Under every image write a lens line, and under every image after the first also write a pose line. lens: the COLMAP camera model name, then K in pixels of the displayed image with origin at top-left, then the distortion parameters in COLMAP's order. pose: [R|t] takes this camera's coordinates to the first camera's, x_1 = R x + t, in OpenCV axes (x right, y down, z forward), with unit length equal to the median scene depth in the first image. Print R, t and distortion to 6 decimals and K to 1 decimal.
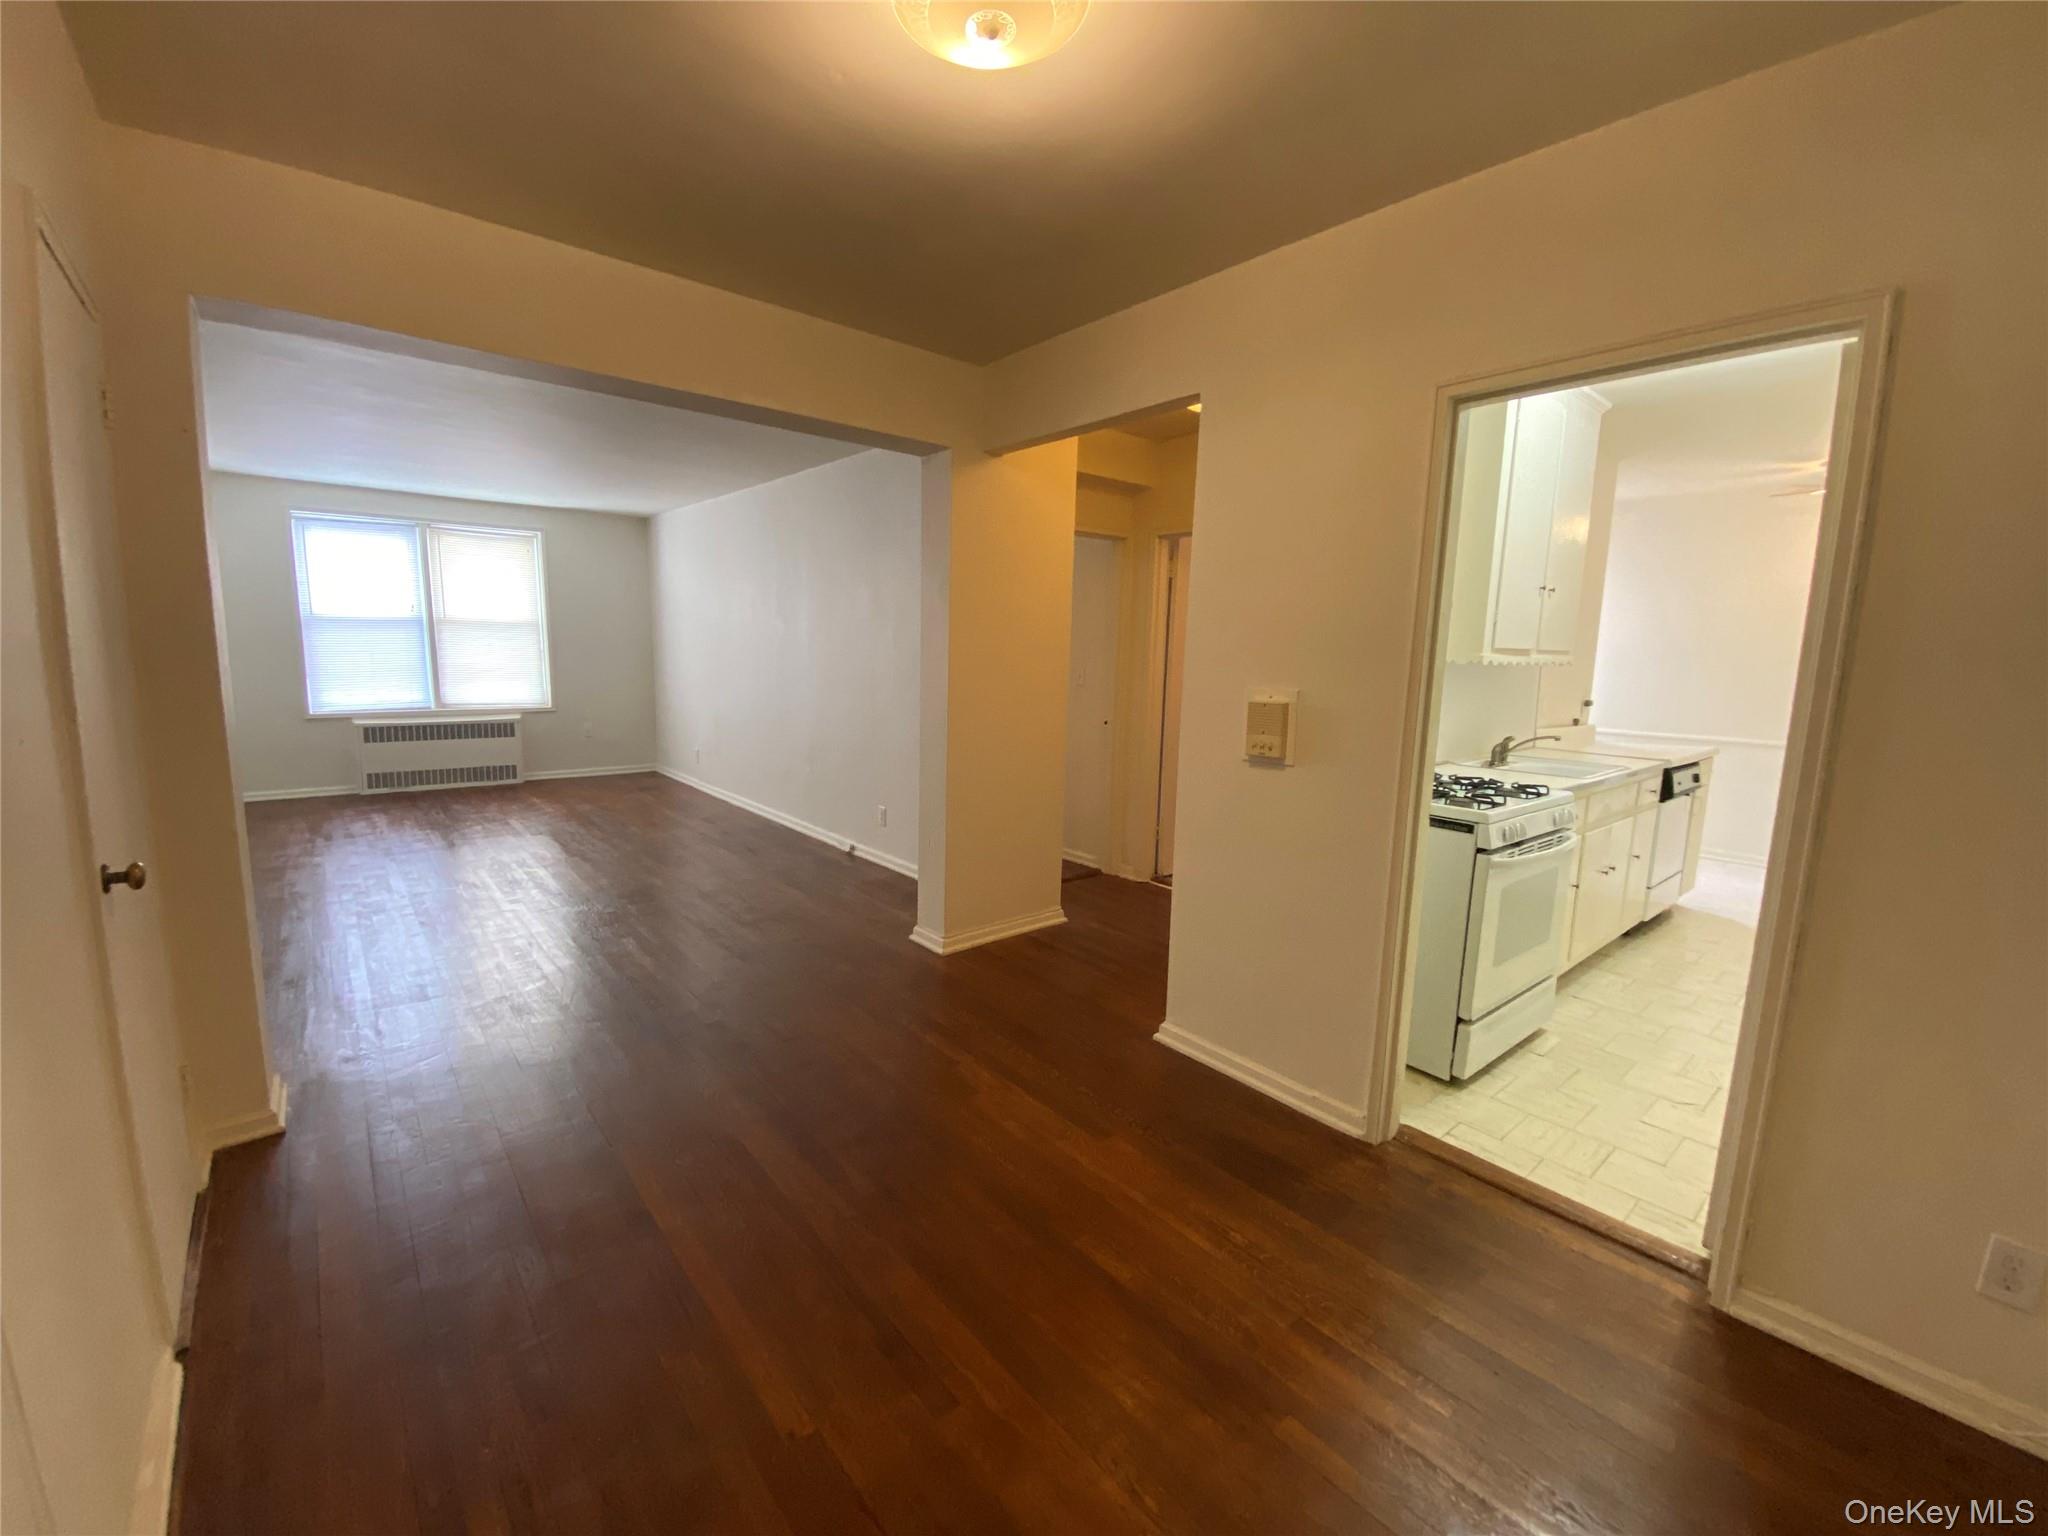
lens RADIAL K [[827.5, 0, 1021.7], [0, 827.5, 758.8], [0, 0, 1]] dist [-0.000454, -0.000440]
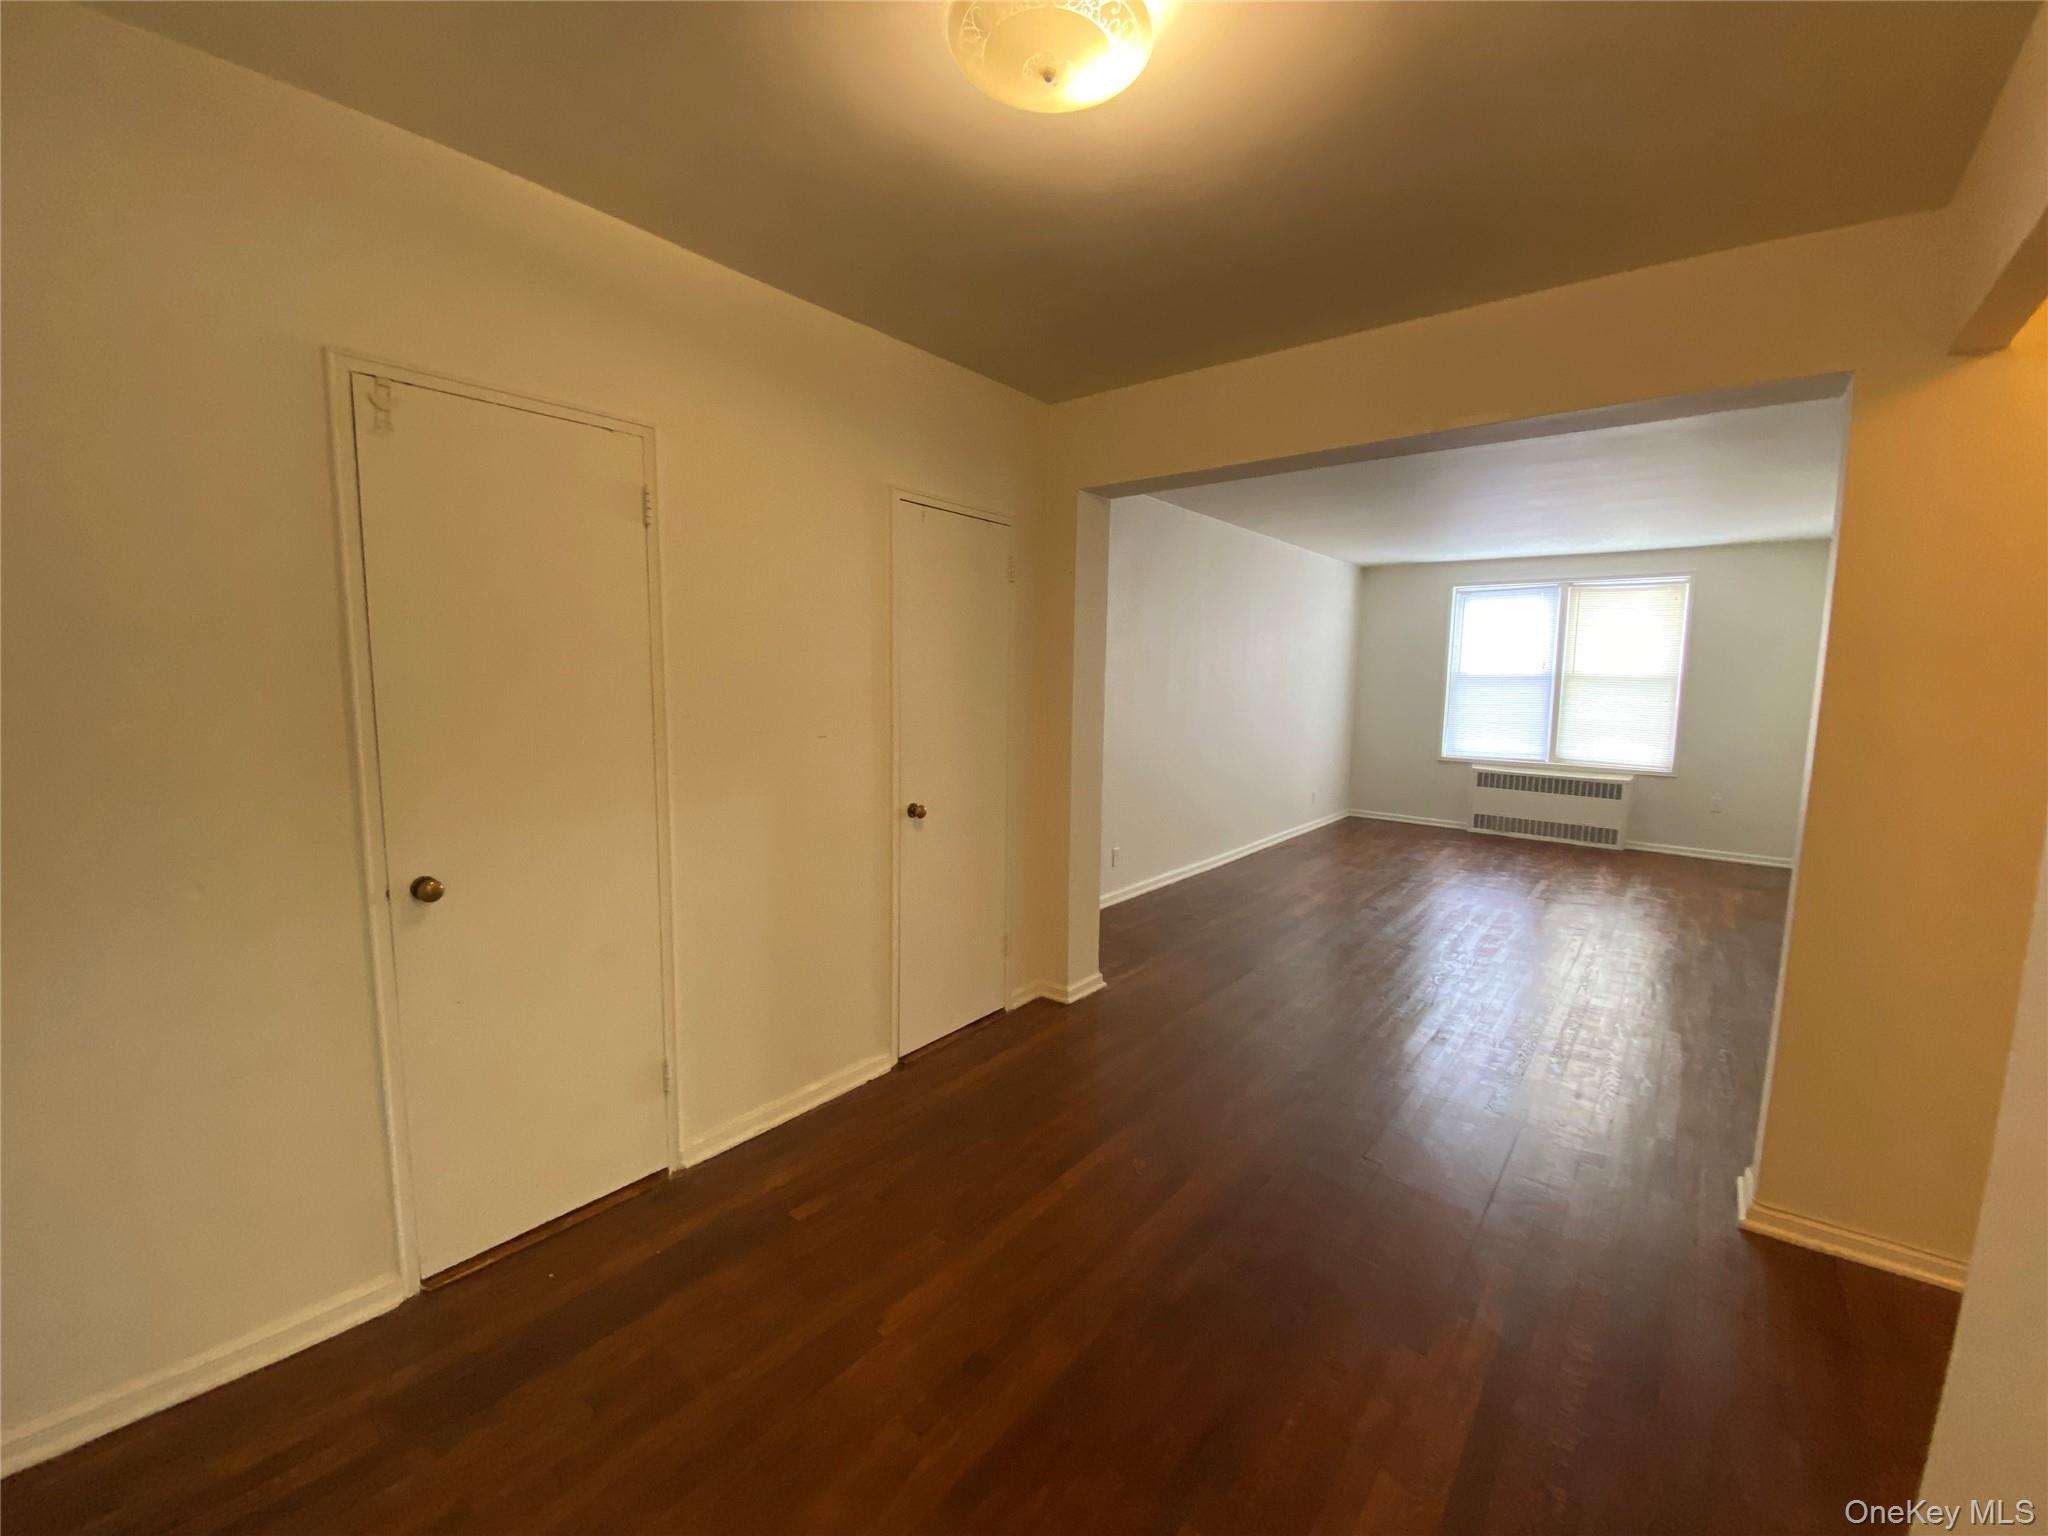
lens RADIAL K [[827.5, 0, 1013.5], [0, 827.5, 761.1], [0, 0, 1]] dist [-0.000454, -0.000440]
pose [[0.186283, 0.085026, -0.978810, 0.170878], [-0.146924, 0.987457, 0.057816, -0.023948], [0.971448, 0.133041, 0.196438, 0.156389]]
